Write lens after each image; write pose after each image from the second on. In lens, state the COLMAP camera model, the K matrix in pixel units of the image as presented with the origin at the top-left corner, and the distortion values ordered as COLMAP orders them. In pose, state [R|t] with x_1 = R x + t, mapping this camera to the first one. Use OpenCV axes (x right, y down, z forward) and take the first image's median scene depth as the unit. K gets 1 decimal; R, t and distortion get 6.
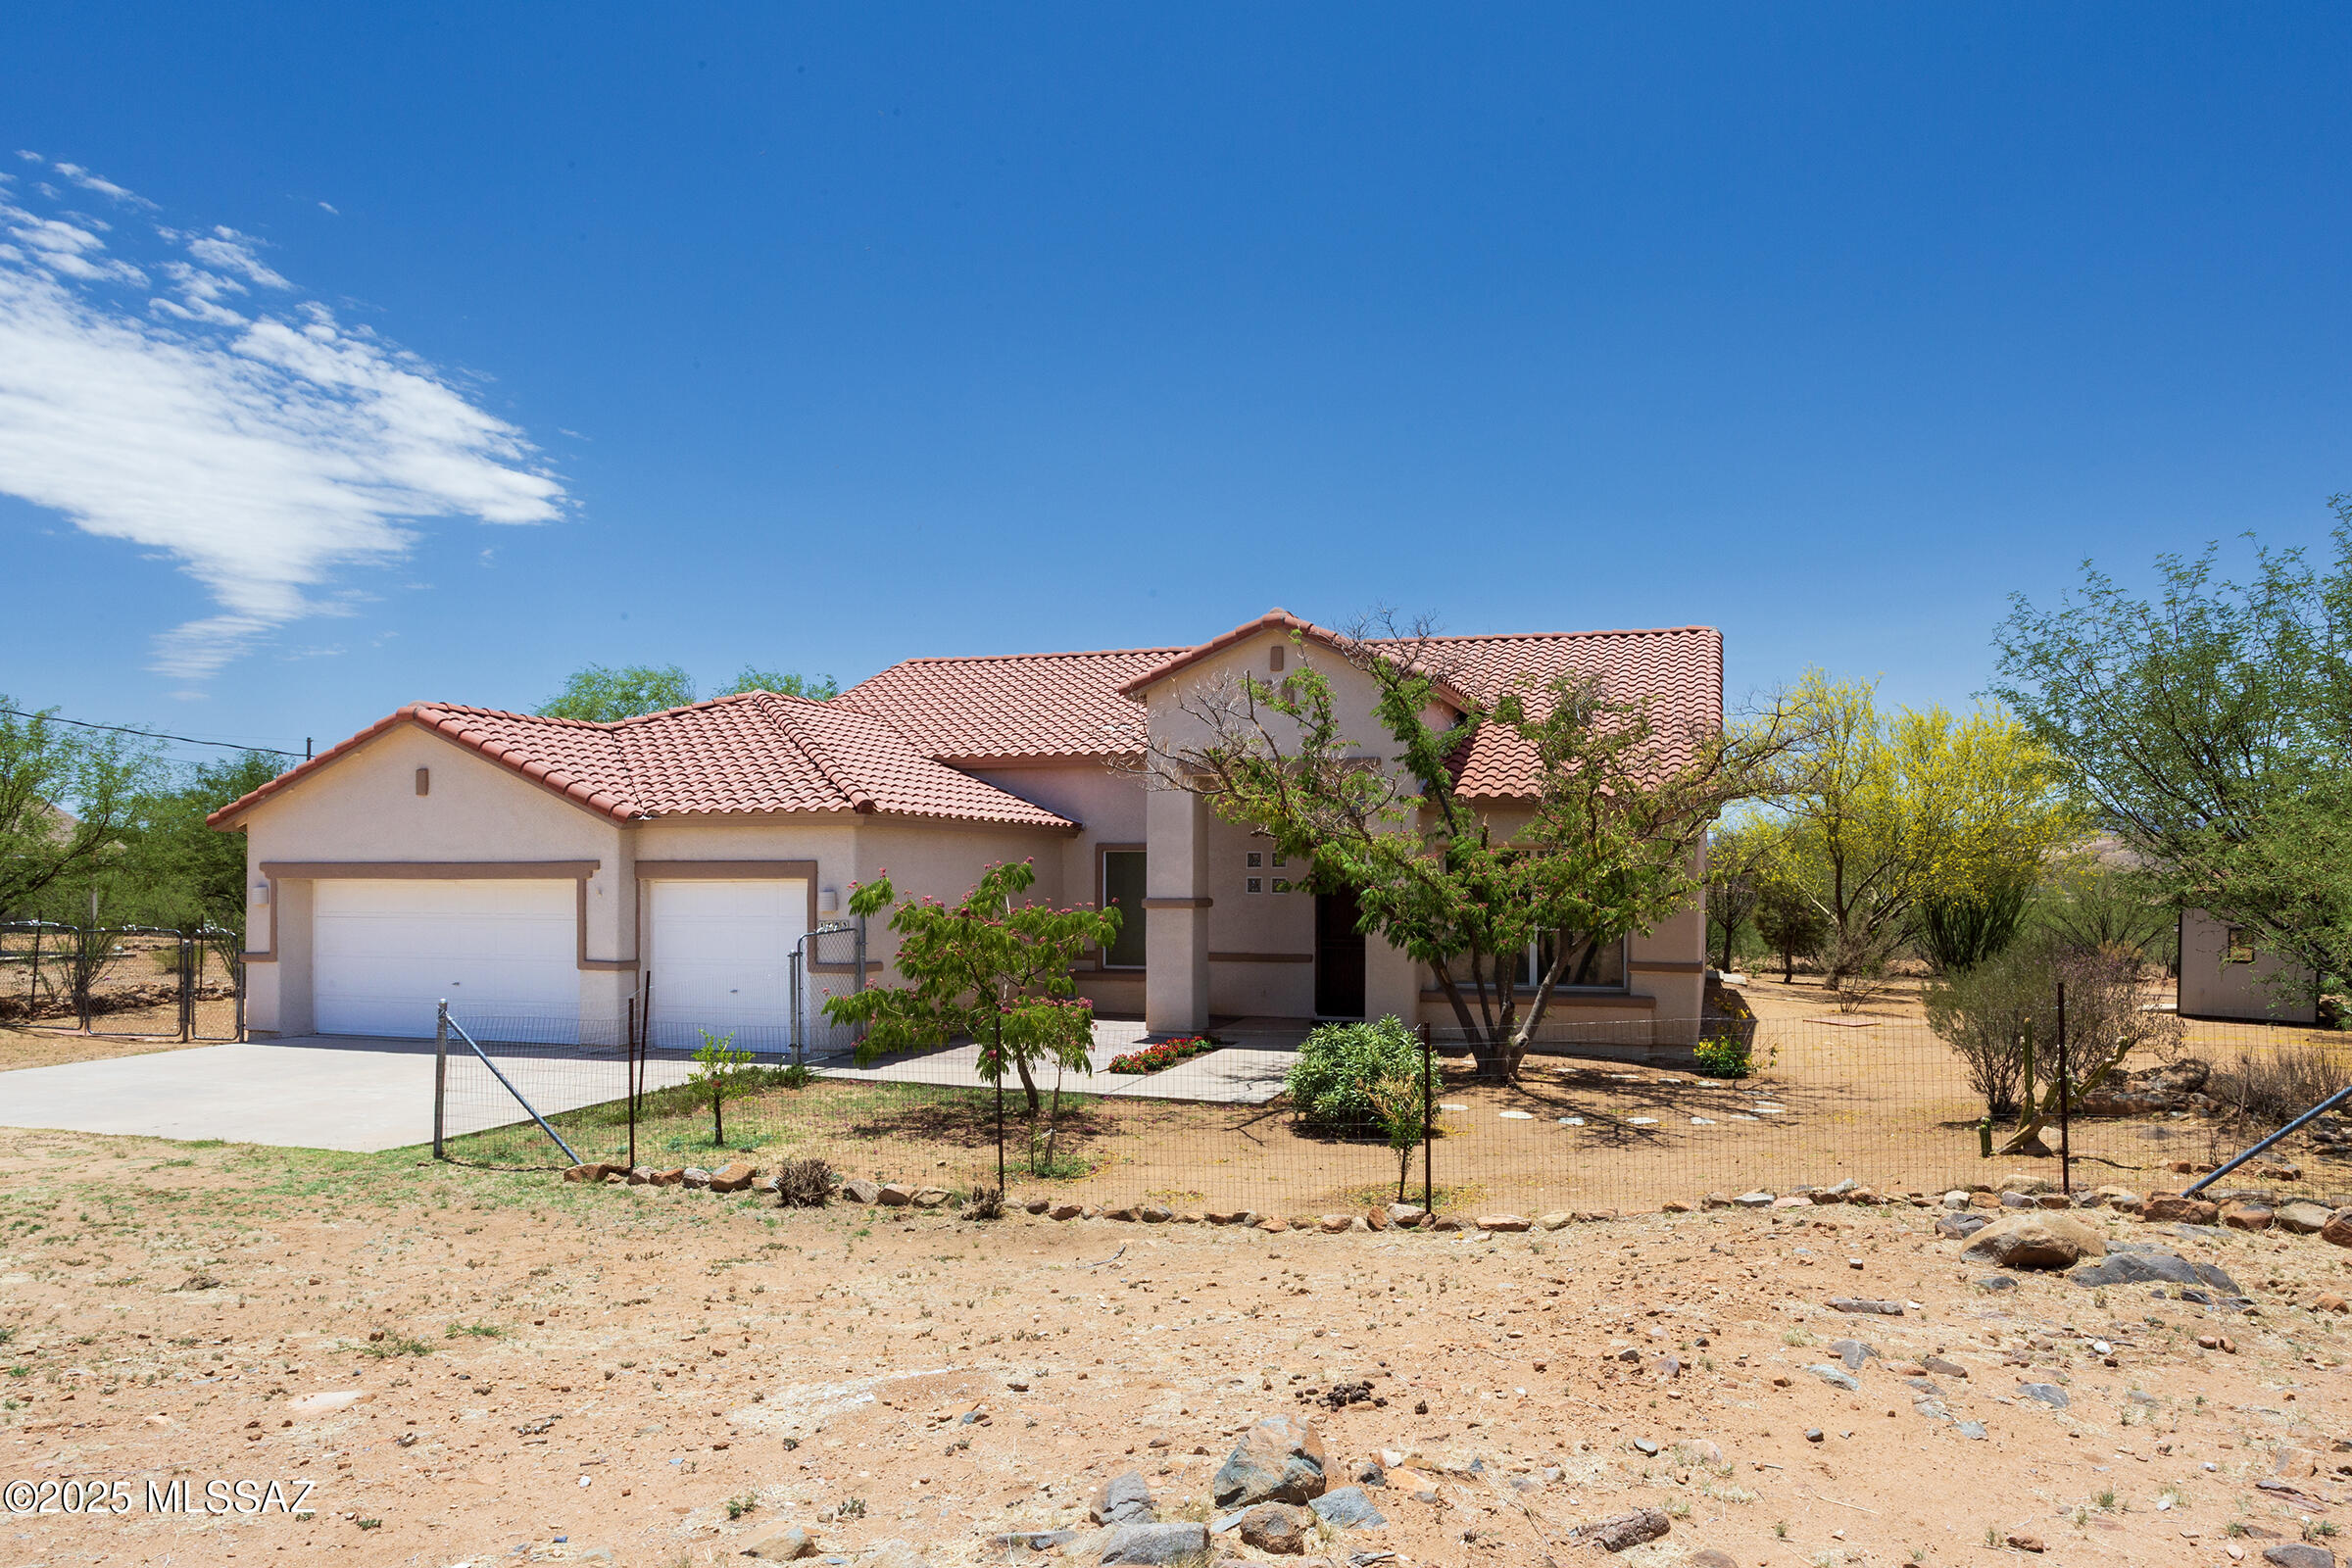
lens RADIAL K [[1445.9, 0, 1260.9], [0, 1445.9, 877.8], [0, 0, 1]] dist [0.009082, 0.001762]
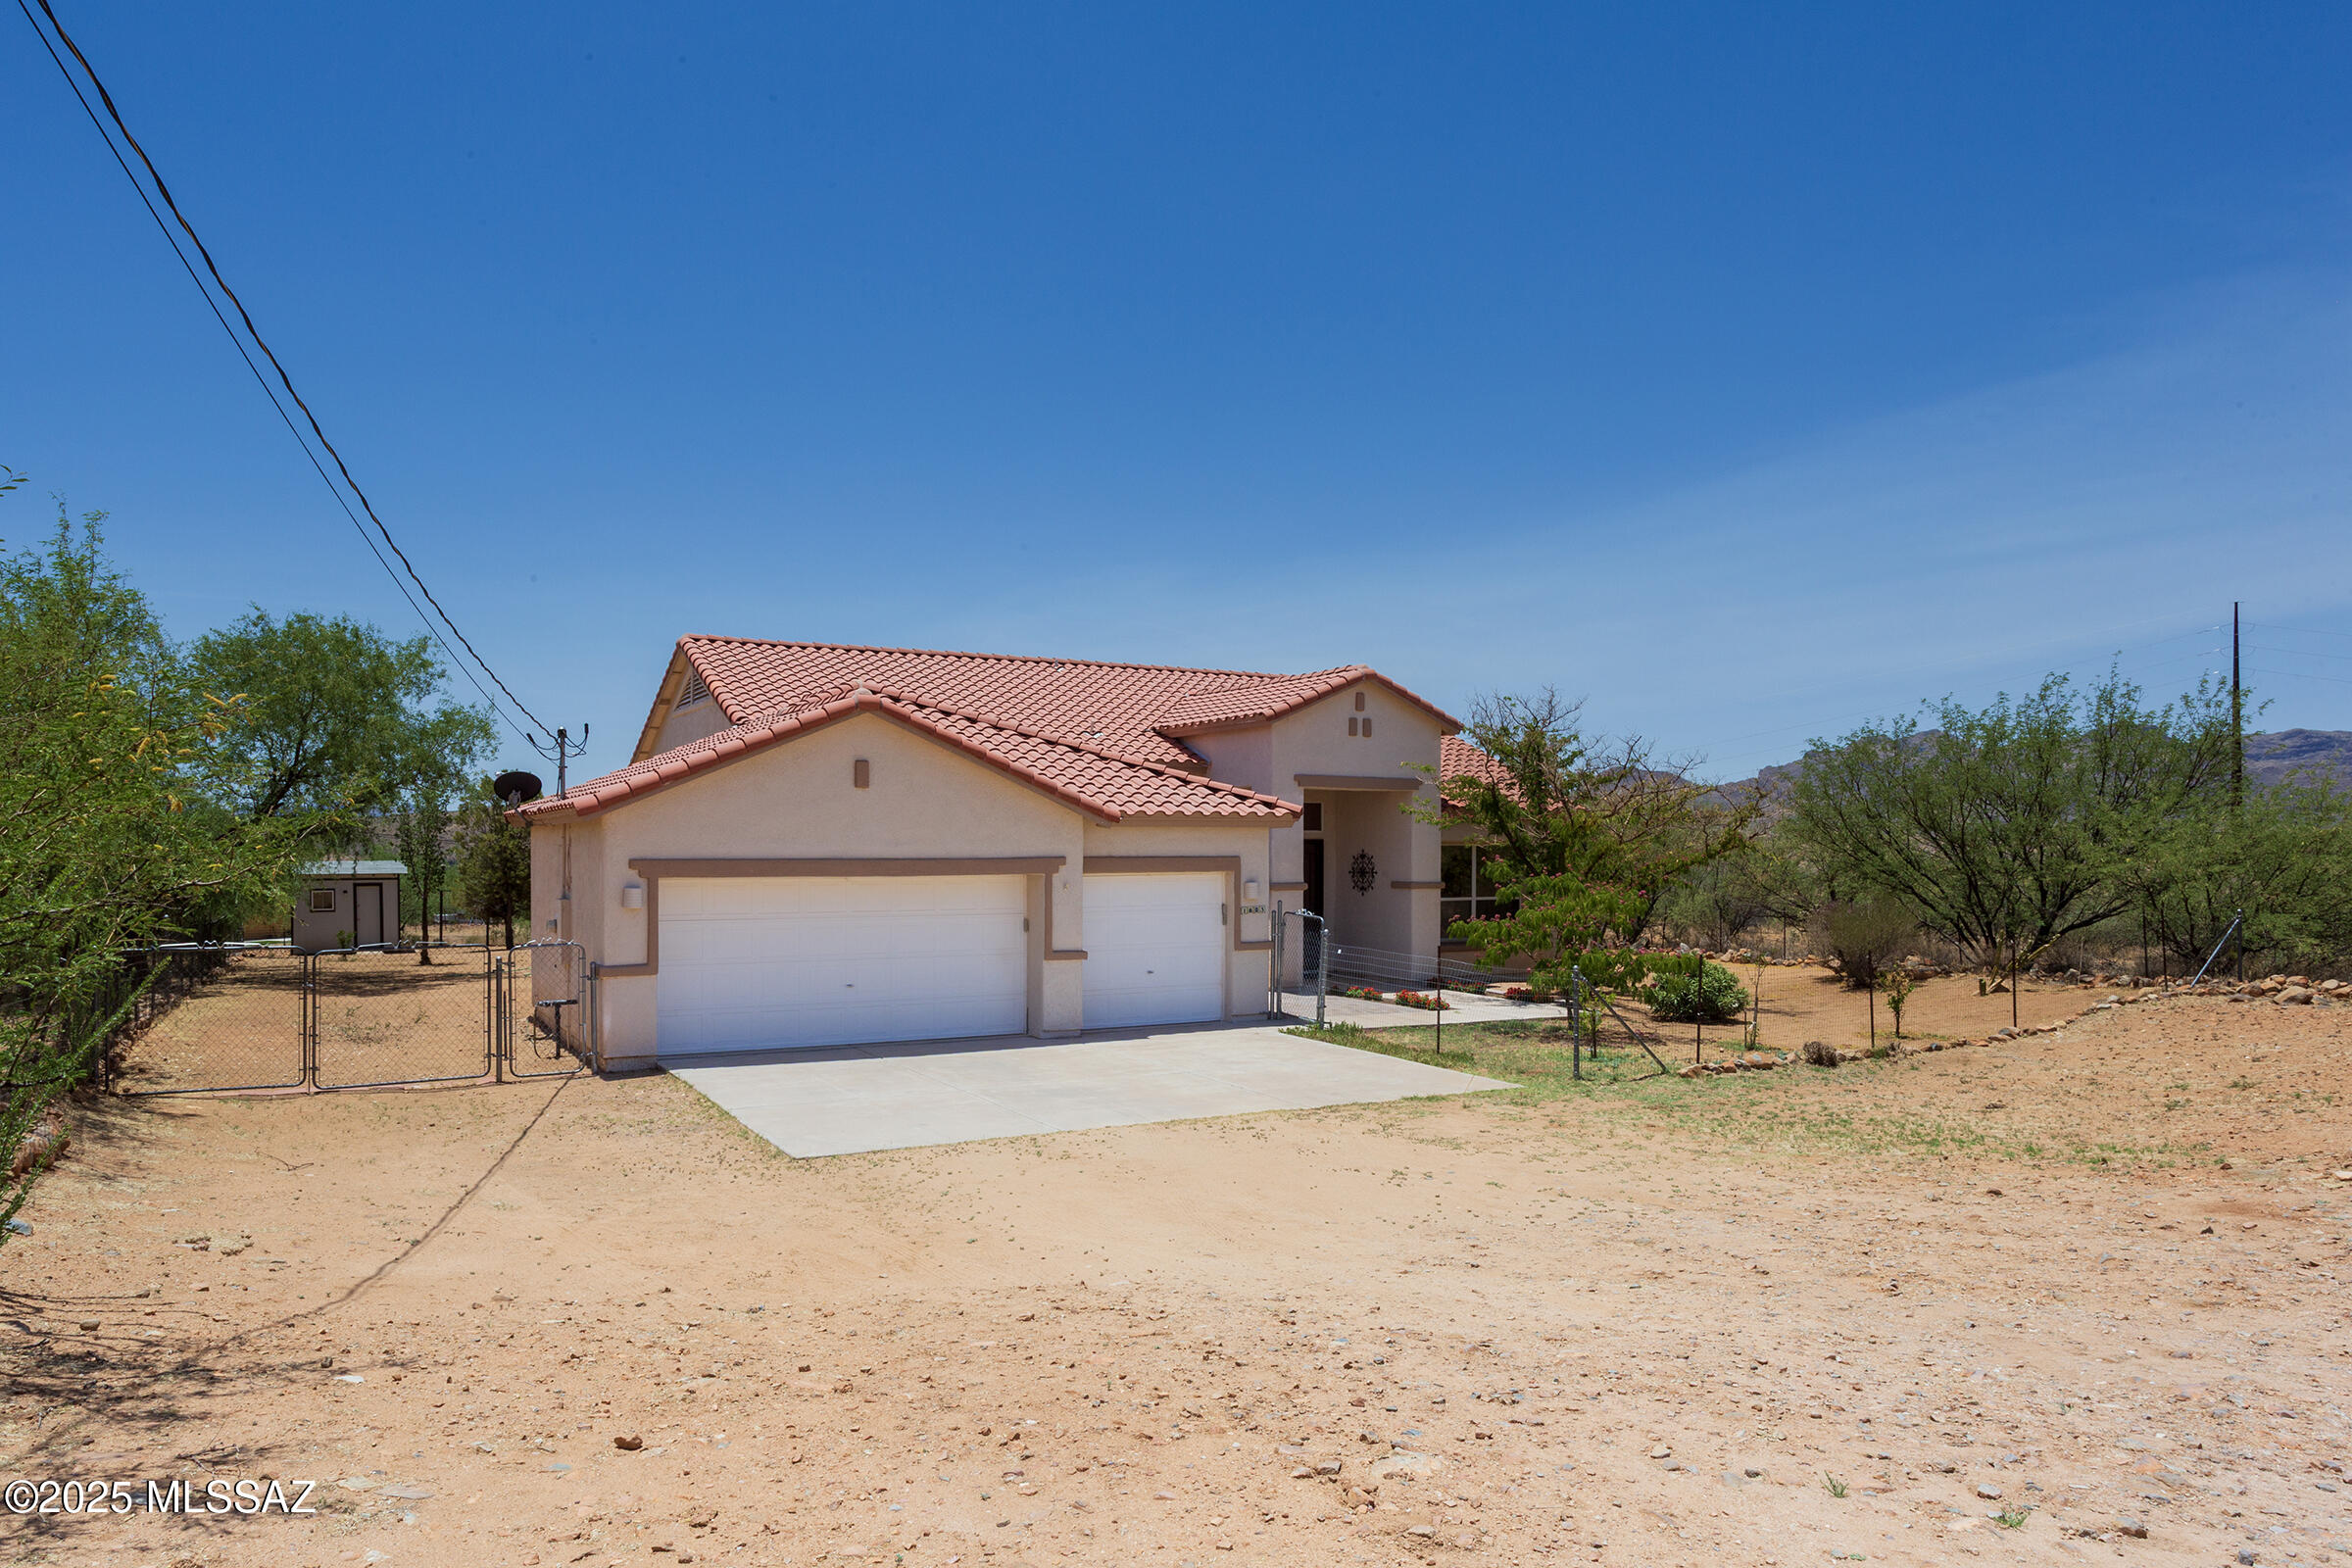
lens RADIAL K [[1526.3, 0, 1150.5], [0, 1526.3, 789.1], [0, 0, 1]] dist [0.003017, 0.002131]
pose [[0.692415, 0.026949, 0.720996, -1.174699], [-0.001155, 0.999342, -0.036244, -0.019904], [-0.721498, 0.024263, 0.691991, 0.166937]]
